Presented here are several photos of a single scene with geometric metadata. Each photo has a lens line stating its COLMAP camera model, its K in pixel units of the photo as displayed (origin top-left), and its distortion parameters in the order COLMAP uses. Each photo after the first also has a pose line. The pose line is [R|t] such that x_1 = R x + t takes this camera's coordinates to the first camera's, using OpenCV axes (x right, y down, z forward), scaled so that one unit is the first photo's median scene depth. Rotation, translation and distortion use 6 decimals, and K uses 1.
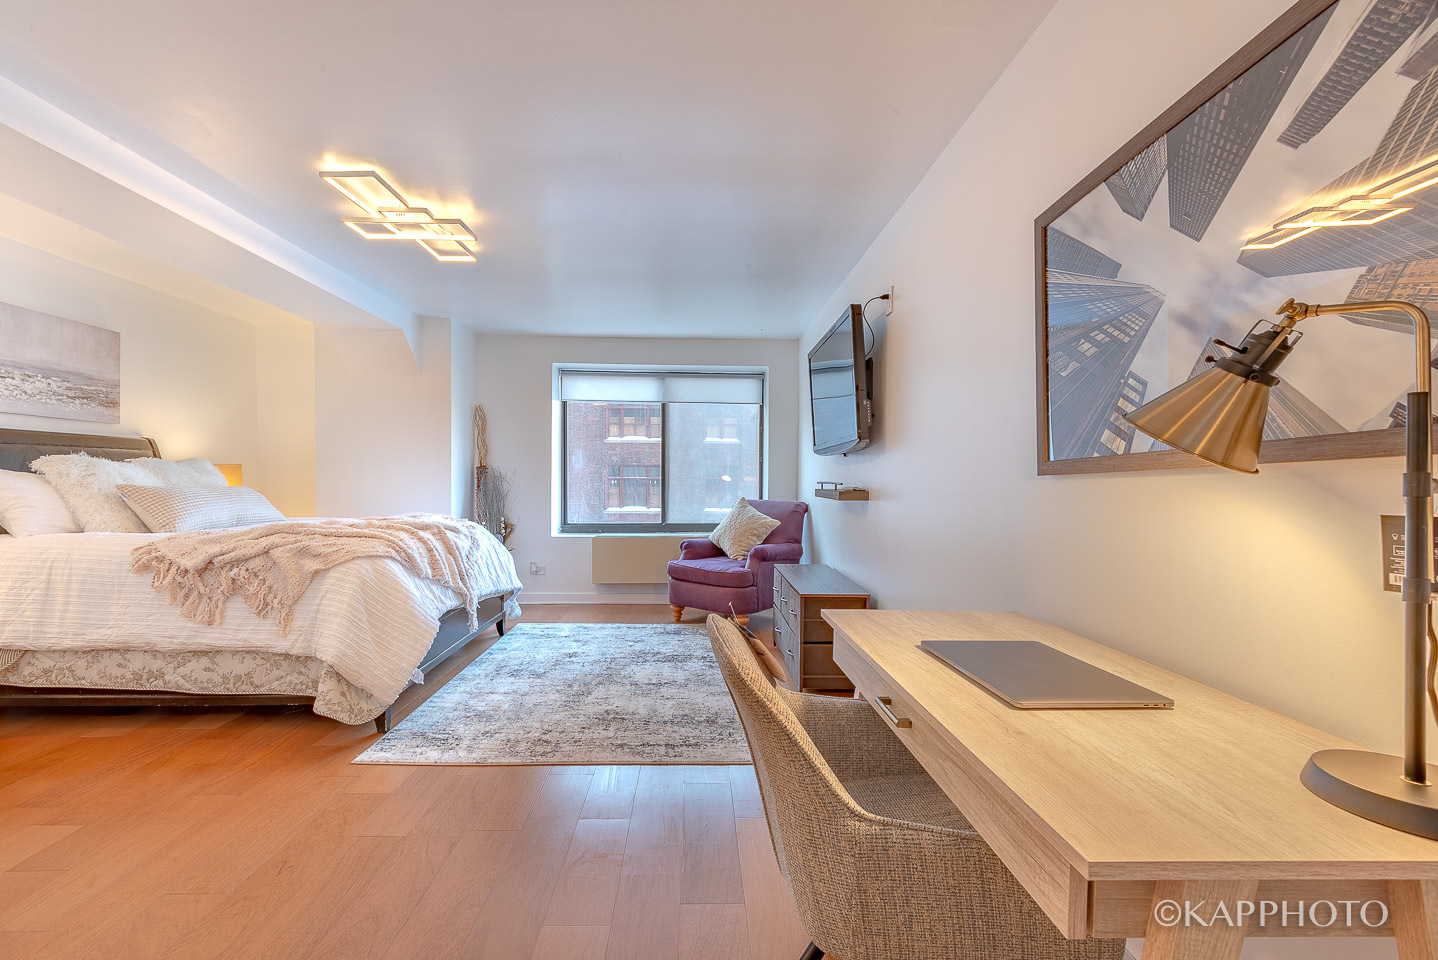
lens RADIAL K [[597.3, 0, 710.5], [0, 597.3, 480.8], [0, 0, 1]] dist [0.013557, -0.004020]
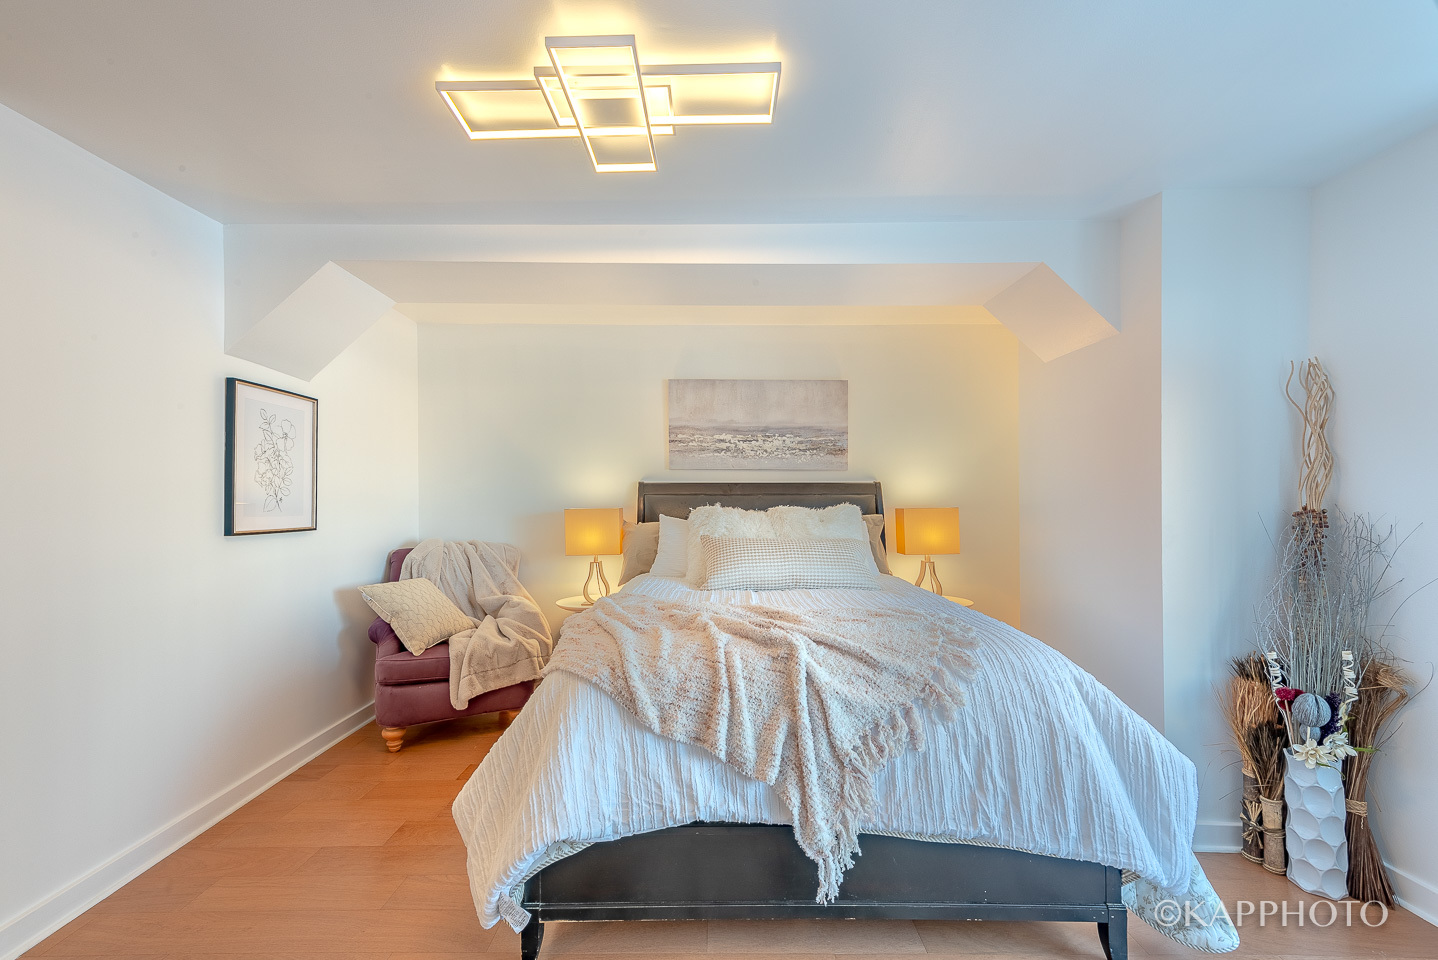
lens RADIAL K [[597.3, 0, 715.5], [0, 597.3, 487.0], [0, 0, 1]] dist [0.013557, -0.004020]
pose [[-0.024358, -0.014869, -0.999593, 0.032282], [-0.000314, 0.999889, -0.014866, -0.050587], [0.999703, -0.000049, -0.024360, 0.806174]]
